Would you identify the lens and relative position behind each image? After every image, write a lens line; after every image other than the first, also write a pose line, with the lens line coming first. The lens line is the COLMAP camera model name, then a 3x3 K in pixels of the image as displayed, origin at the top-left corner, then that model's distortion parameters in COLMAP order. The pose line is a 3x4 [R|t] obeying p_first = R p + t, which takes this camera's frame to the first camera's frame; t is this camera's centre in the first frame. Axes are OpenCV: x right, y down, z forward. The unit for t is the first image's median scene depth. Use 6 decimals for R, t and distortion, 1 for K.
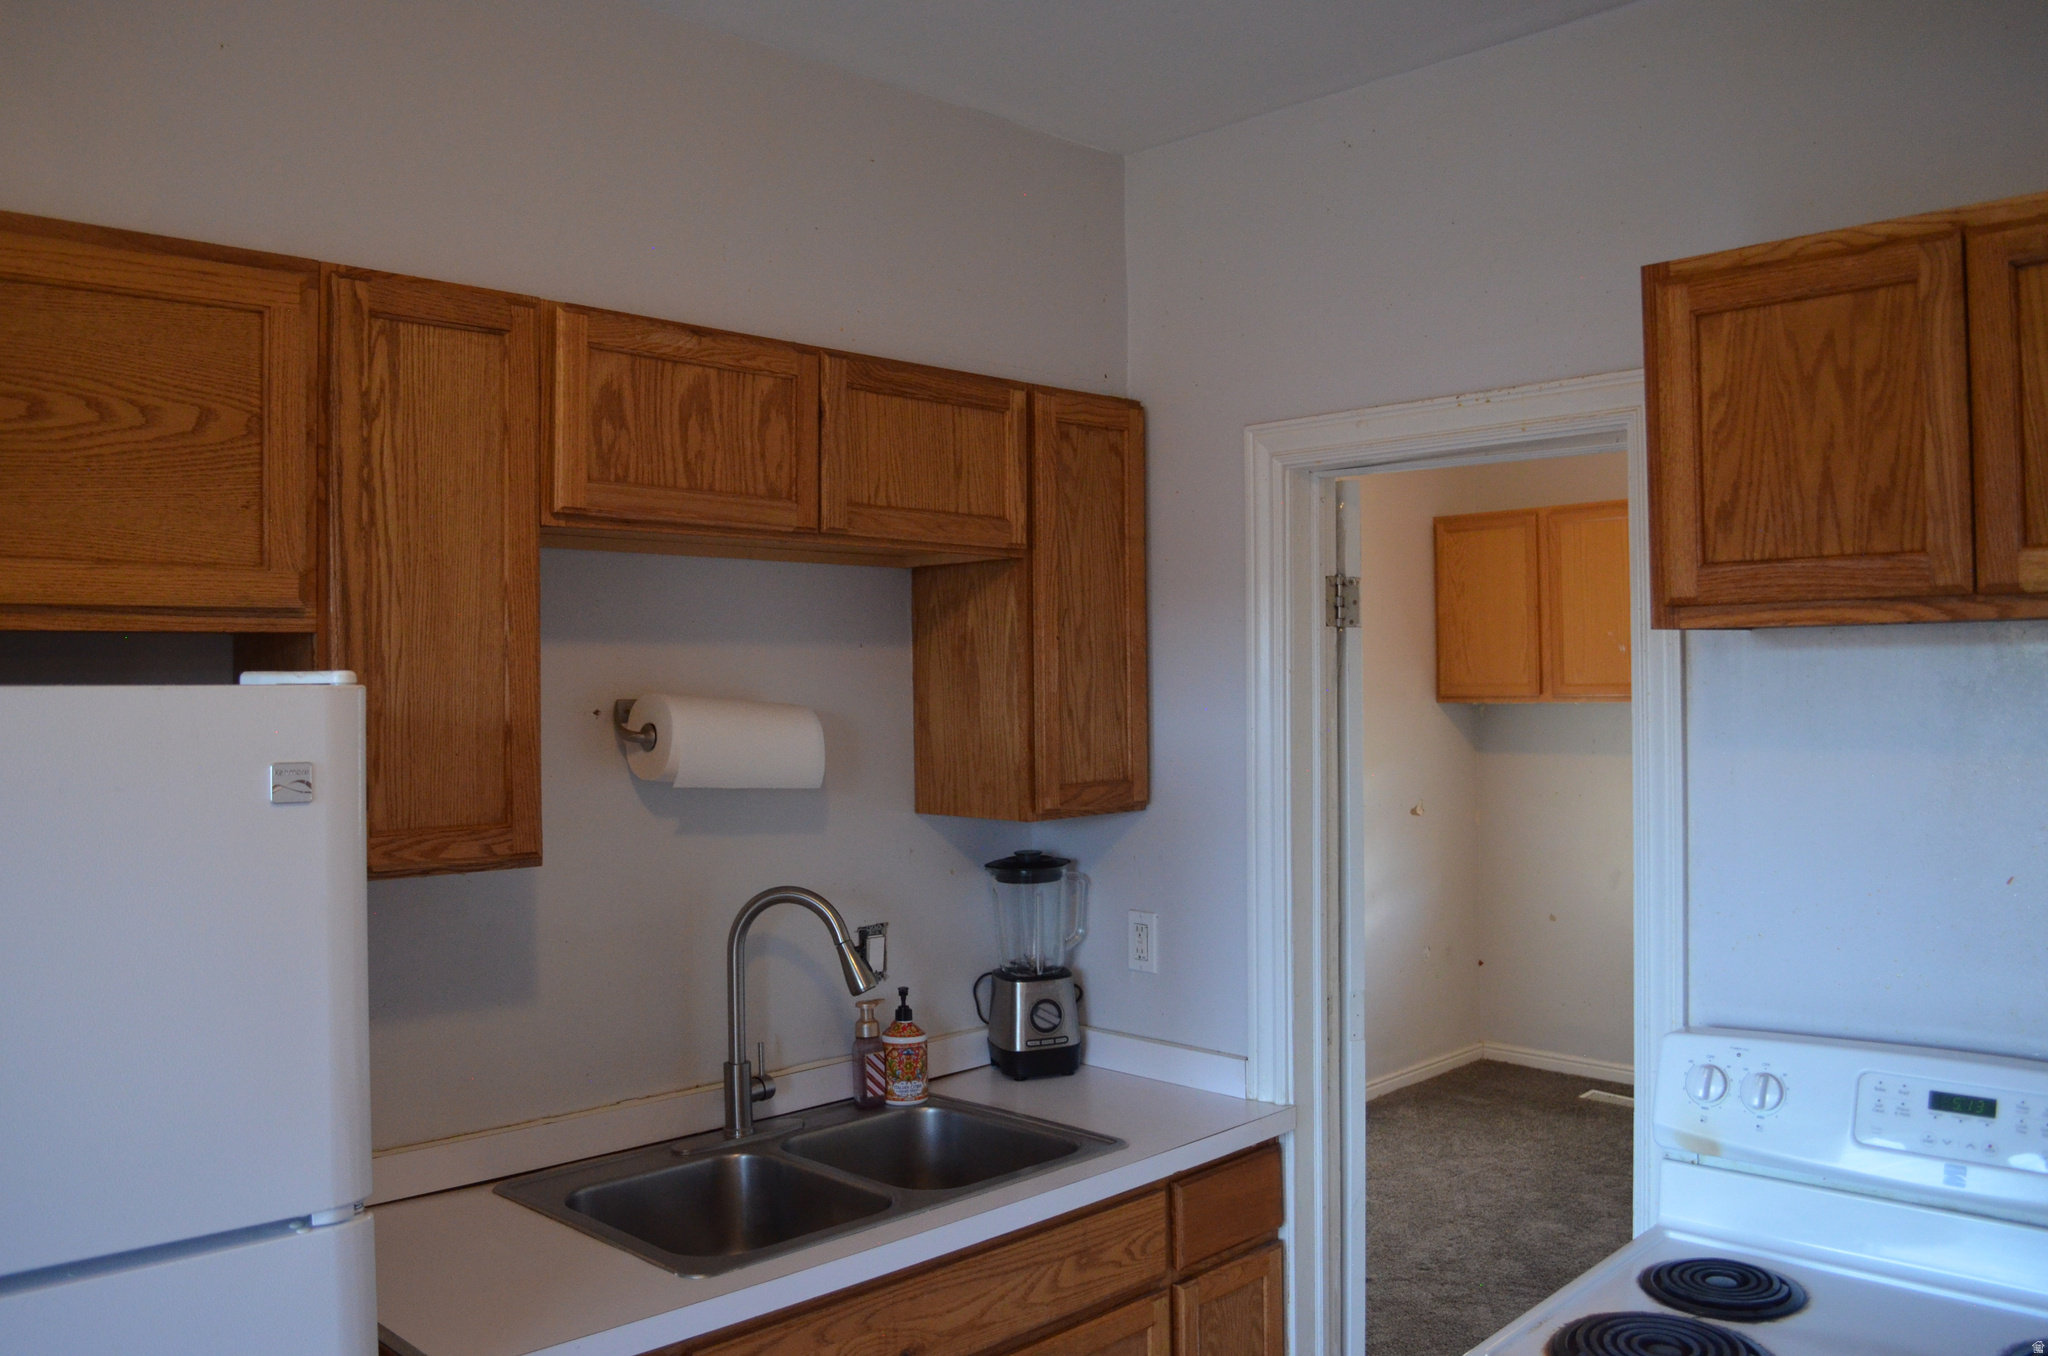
lens RADIAL K [[1626.7, 0, 1024.0], [0, 1626.7, 678.0], [0, 0, 1]] dist [-0.129543, 0.080205]
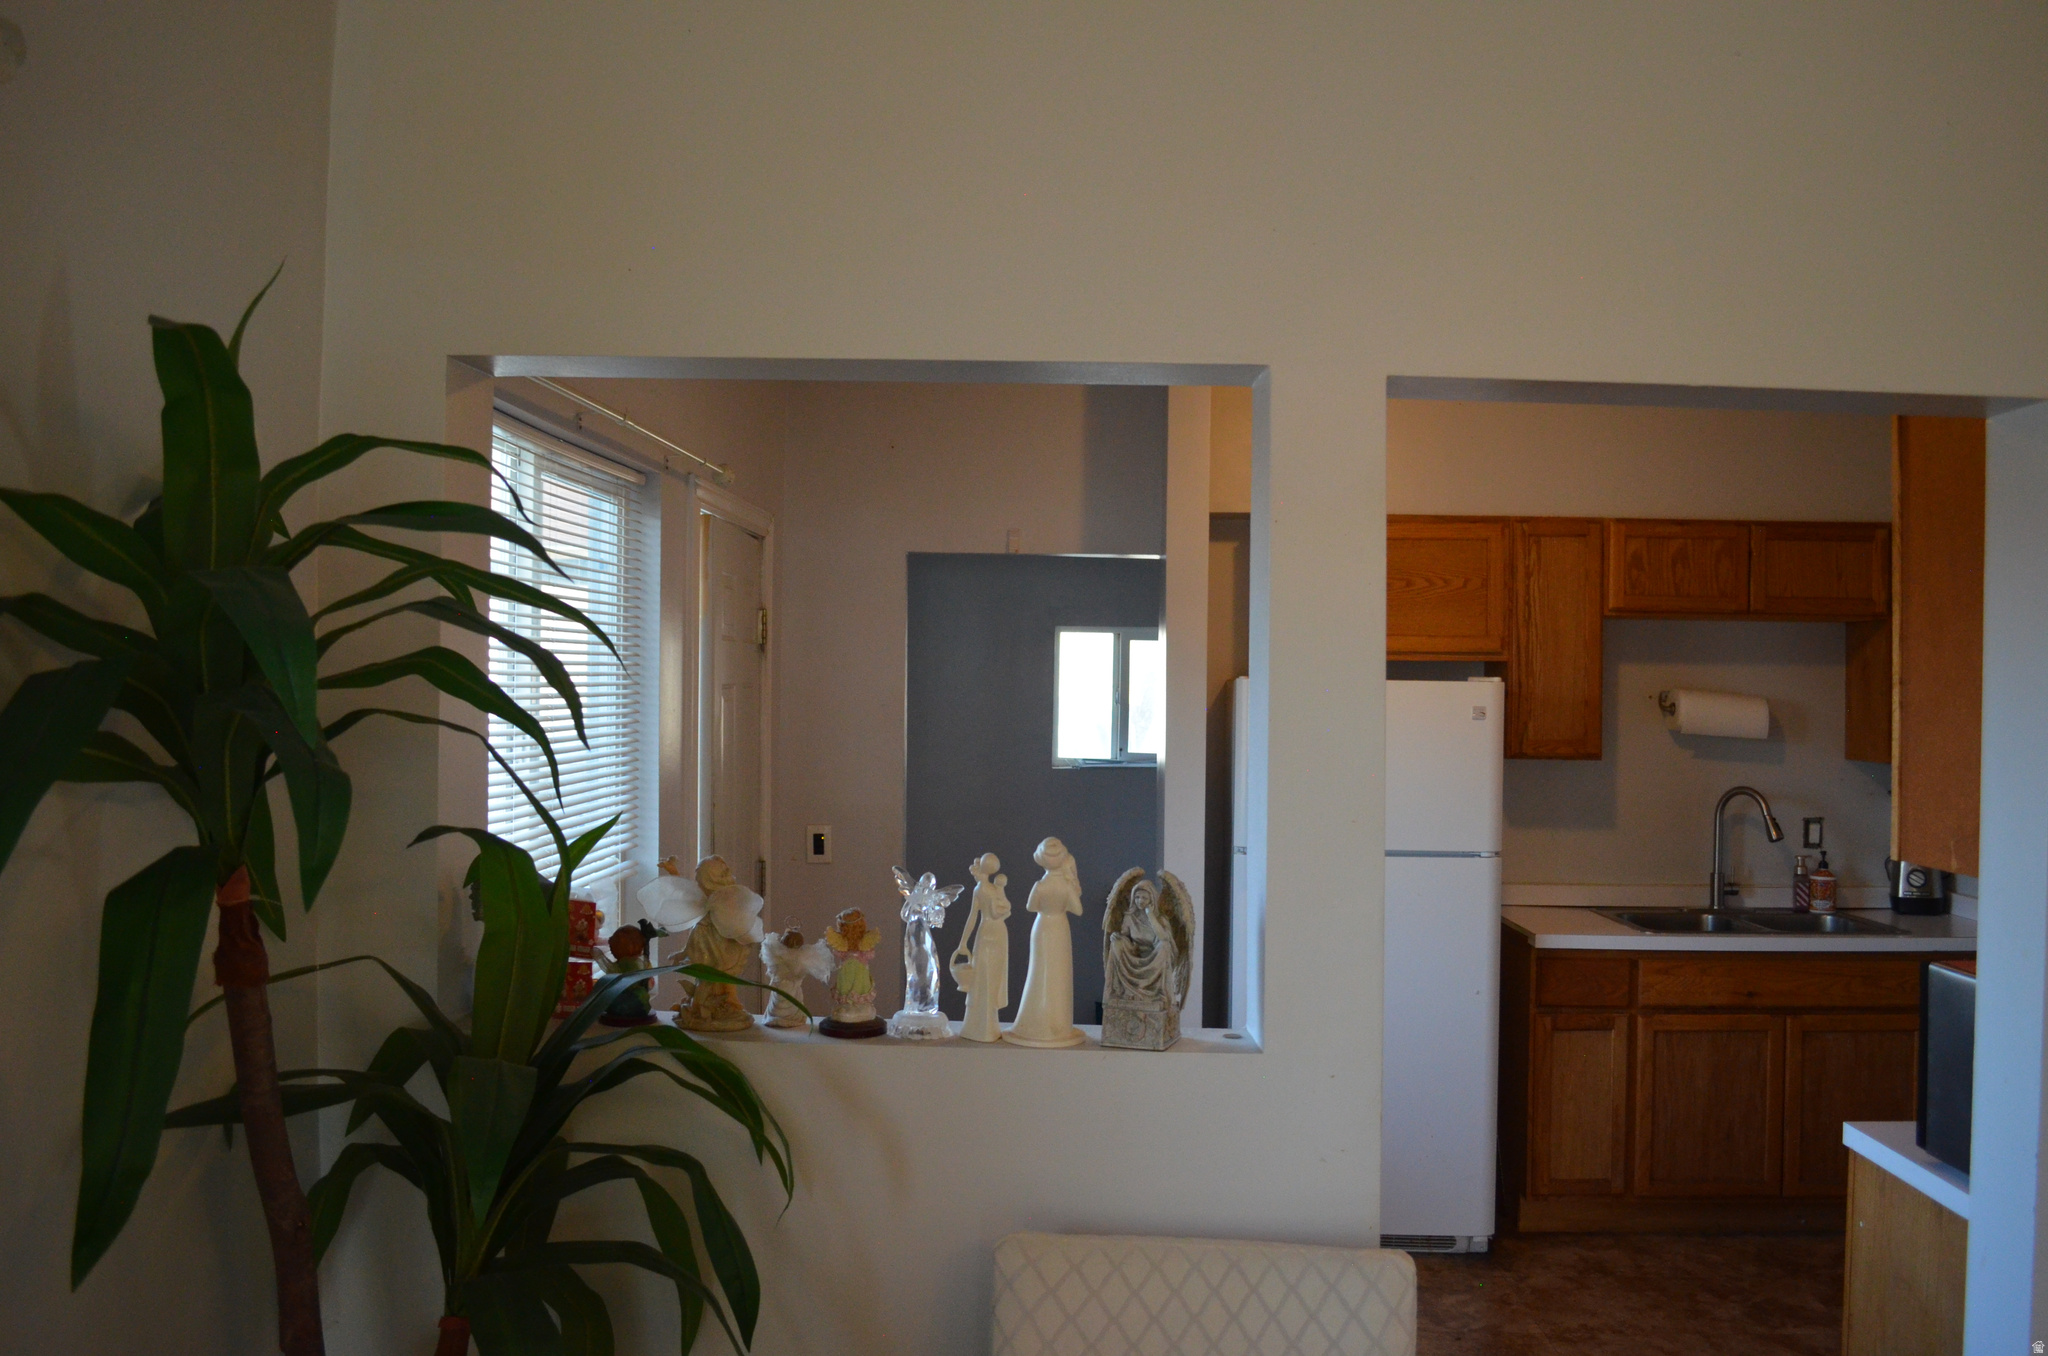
lens RADIAL K [[1626.7, 0, 1024.0], [0, 1626.7, 678.0], [0, 0, 1]] dist [-0.129543, 0.080205]
pose [[0.688527, 0.015711, -0.725040, 0.722754], [-0.013211, 0.999871, 0.009120, -0.012314], [0.725090, 0.003299, 0.688646, -1.088323]]
